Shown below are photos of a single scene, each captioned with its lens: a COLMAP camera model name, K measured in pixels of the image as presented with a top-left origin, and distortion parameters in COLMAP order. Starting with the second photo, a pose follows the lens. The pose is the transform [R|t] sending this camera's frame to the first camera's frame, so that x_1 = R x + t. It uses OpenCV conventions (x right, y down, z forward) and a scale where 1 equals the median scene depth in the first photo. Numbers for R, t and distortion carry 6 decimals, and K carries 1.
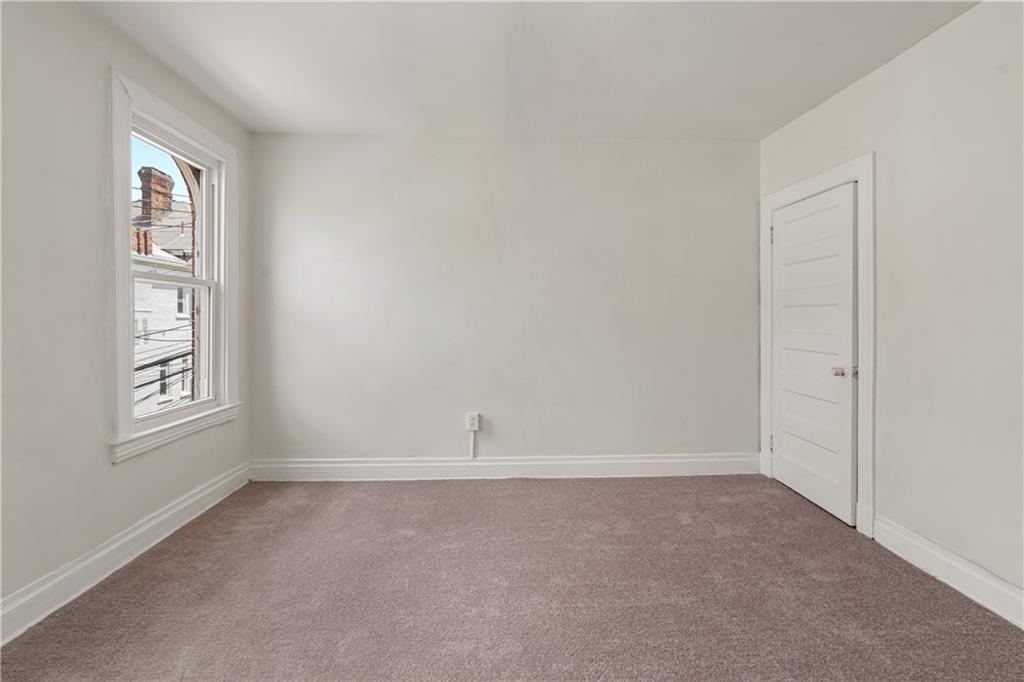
lens RADIAL K [[464.3, 0, 495.0], [0, 464.3, 316.3], [0, 0, 1]] dist [-0.012124, 0.004909]
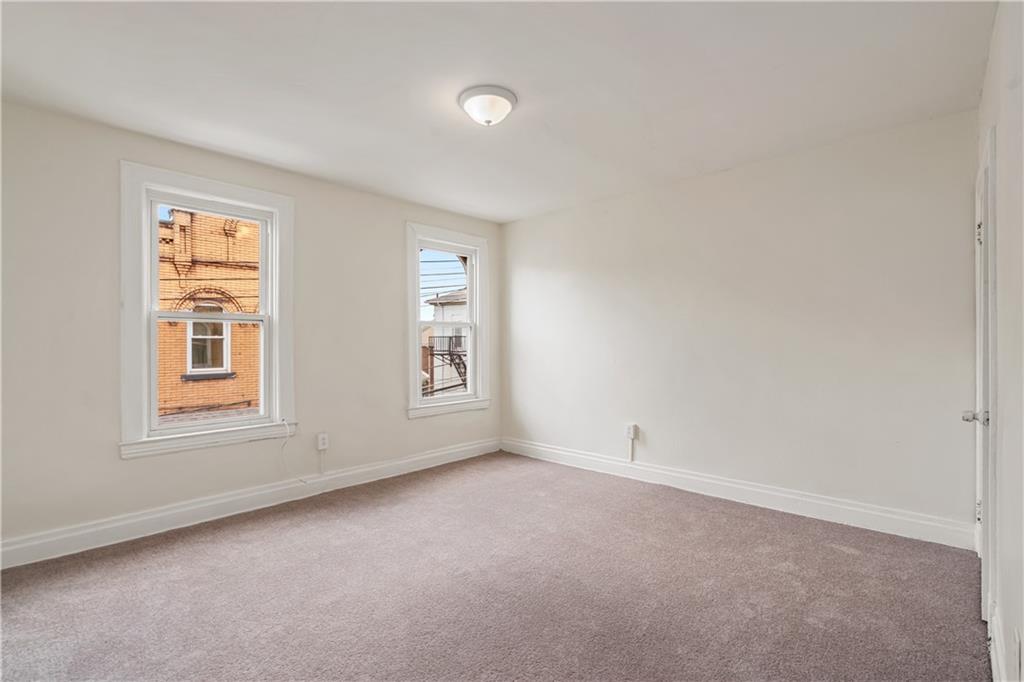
lens RADIAL K [[464.3, 0, 522.7], [0, 464.3, 342.0], [0, 0, 1]] dist [-0.012124, 0.004909]
pose [[0.715272, -0.001881, -0.698844, 0.675040], [0.007506, 0.999959, 0.004990, -0.013774], [0.698806, -0.008814, 0.715257, -0.065531]]
